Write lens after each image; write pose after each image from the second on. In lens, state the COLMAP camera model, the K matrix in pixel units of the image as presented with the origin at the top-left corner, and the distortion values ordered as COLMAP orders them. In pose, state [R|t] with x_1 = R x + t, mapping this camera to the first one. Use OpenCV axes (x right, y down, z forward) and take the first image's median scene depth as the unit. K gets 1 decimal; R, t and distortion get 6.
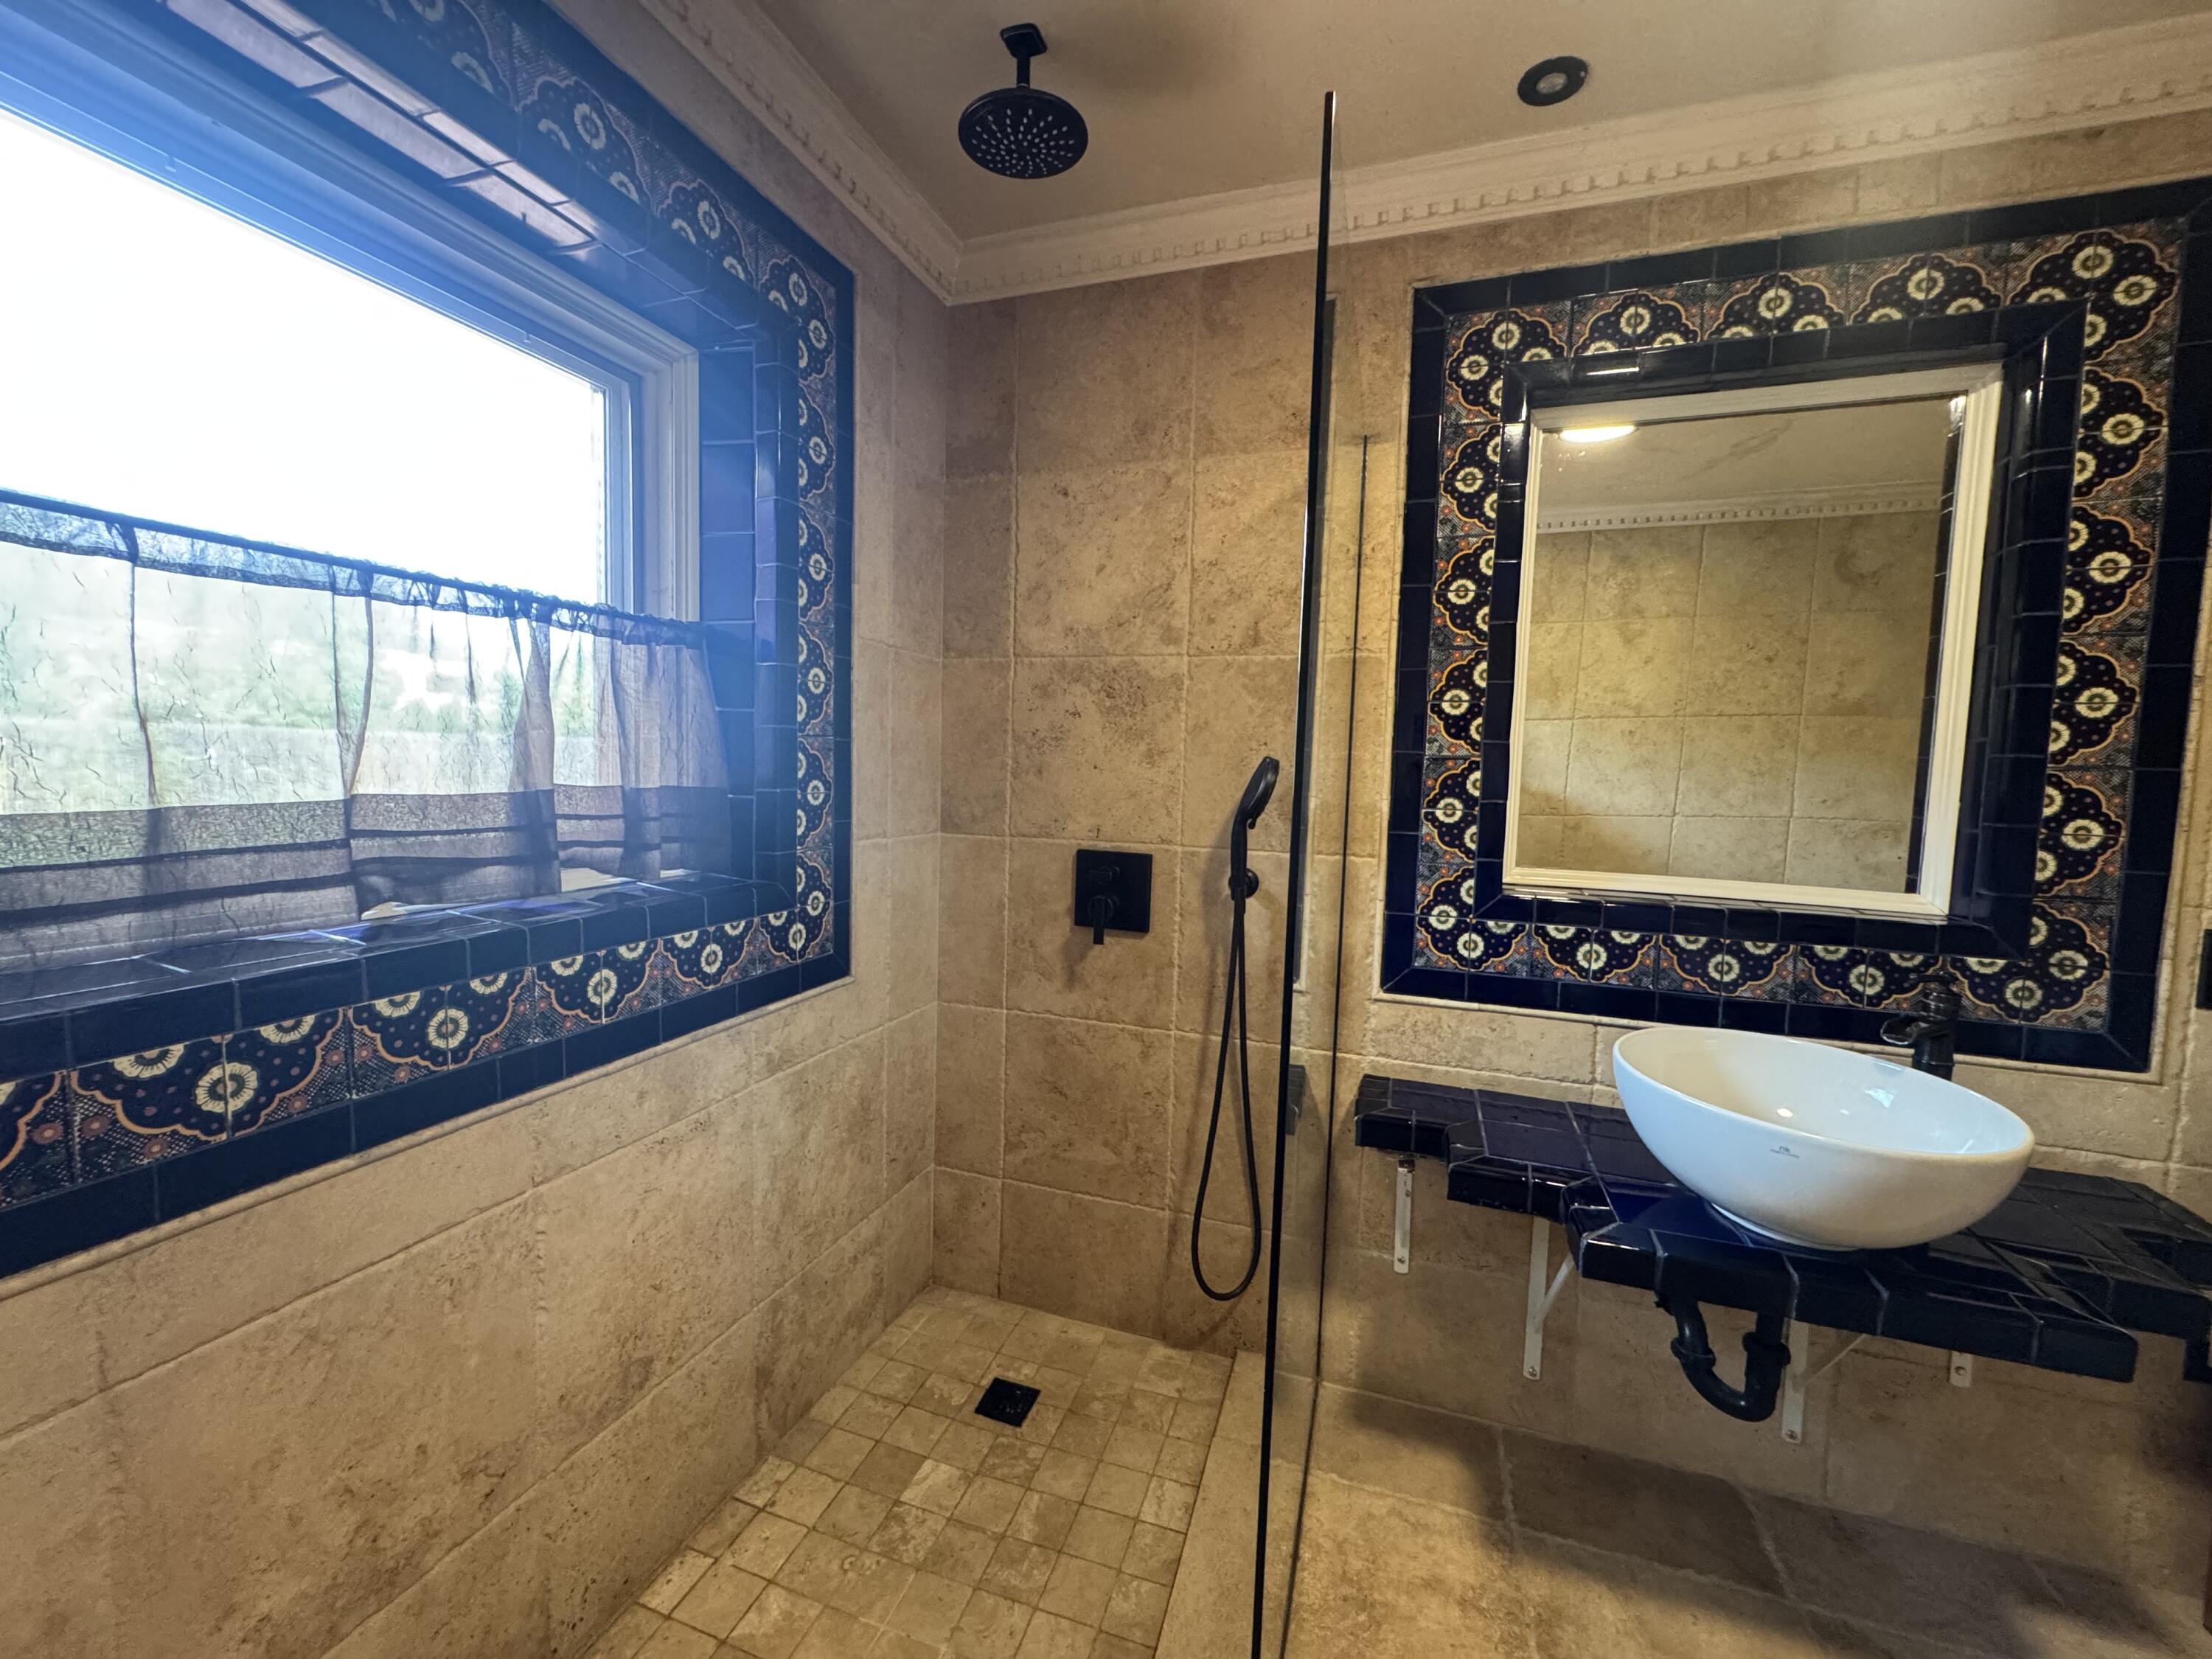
lens RADIAL K [[884.8, 0, 1103.4], [0, 884.8, 826.4], [0, 0, 1]] dist [-0.000516, 0.000310]
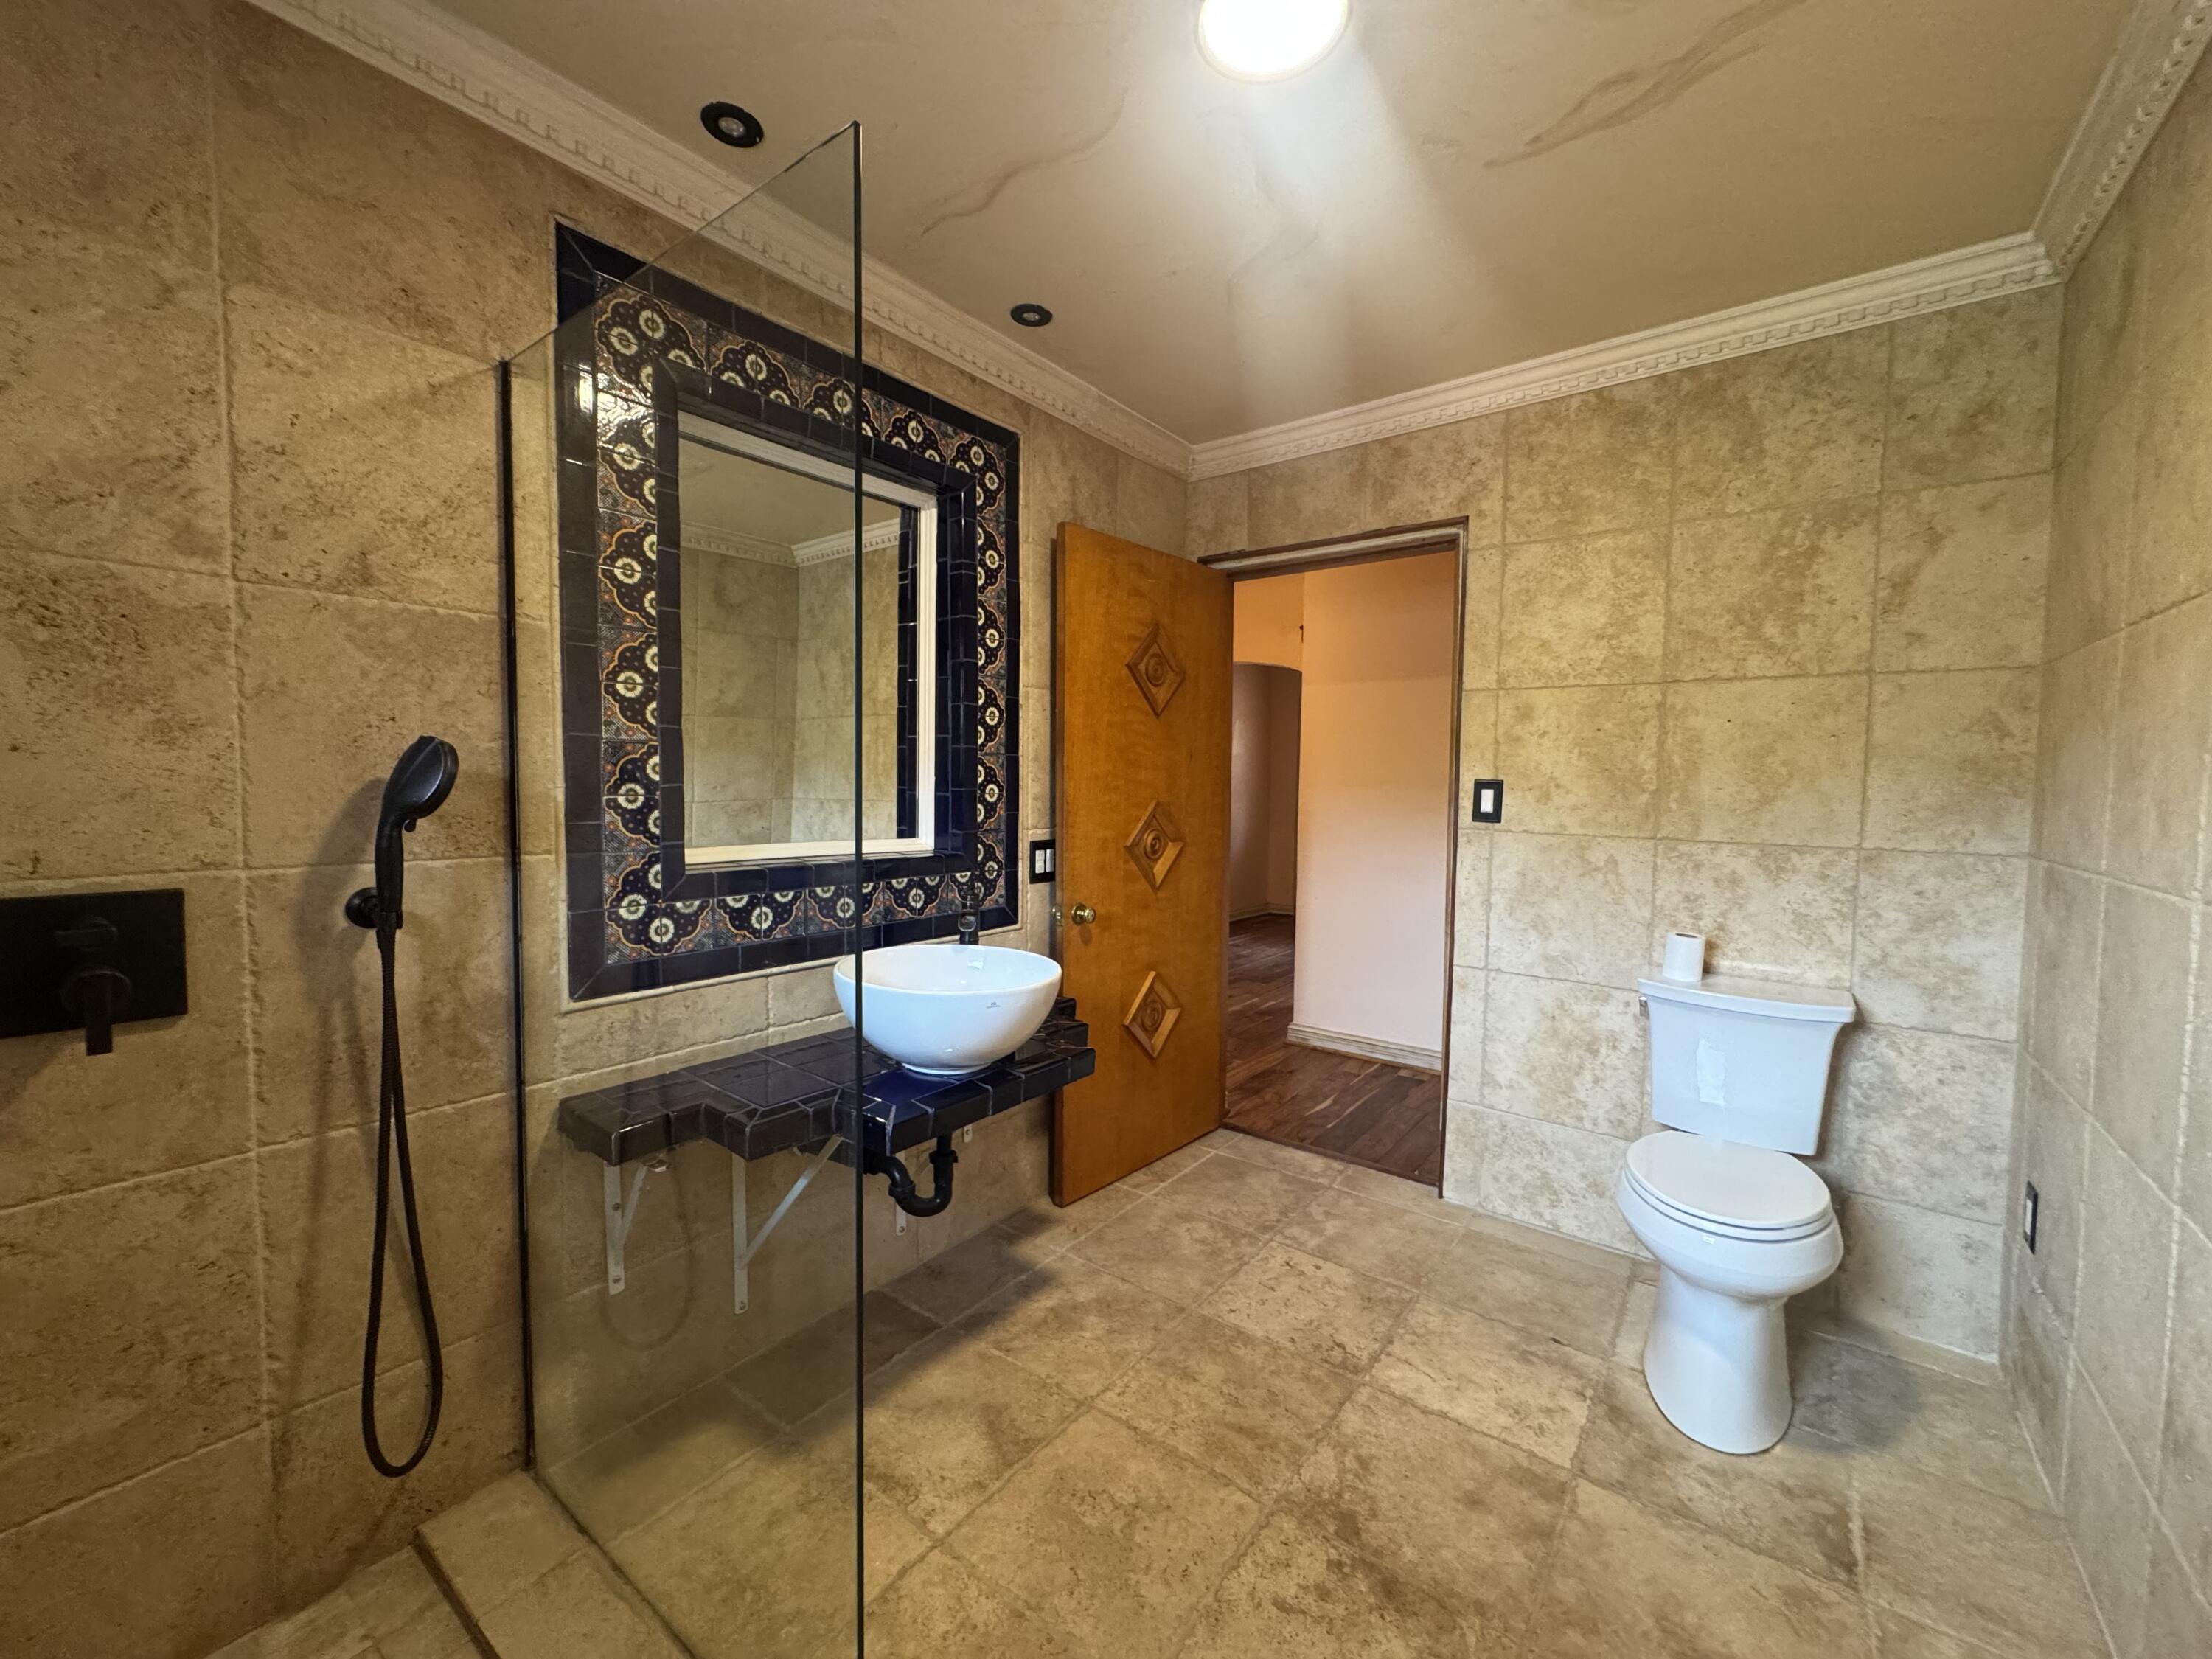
lens RADIAL K [[884.8, 0, 1103.4], [0, 884.8, 826.4], [0, 0, 1]] dist [-0.000516, 0.000310]
pose [[0.315896, -0.072828, 0.945995, -0.364790], [0.062838, 0.996467, 0.055730, -0.006653], [-0.946711, 0.041839, 0.319356, 0.203696]]
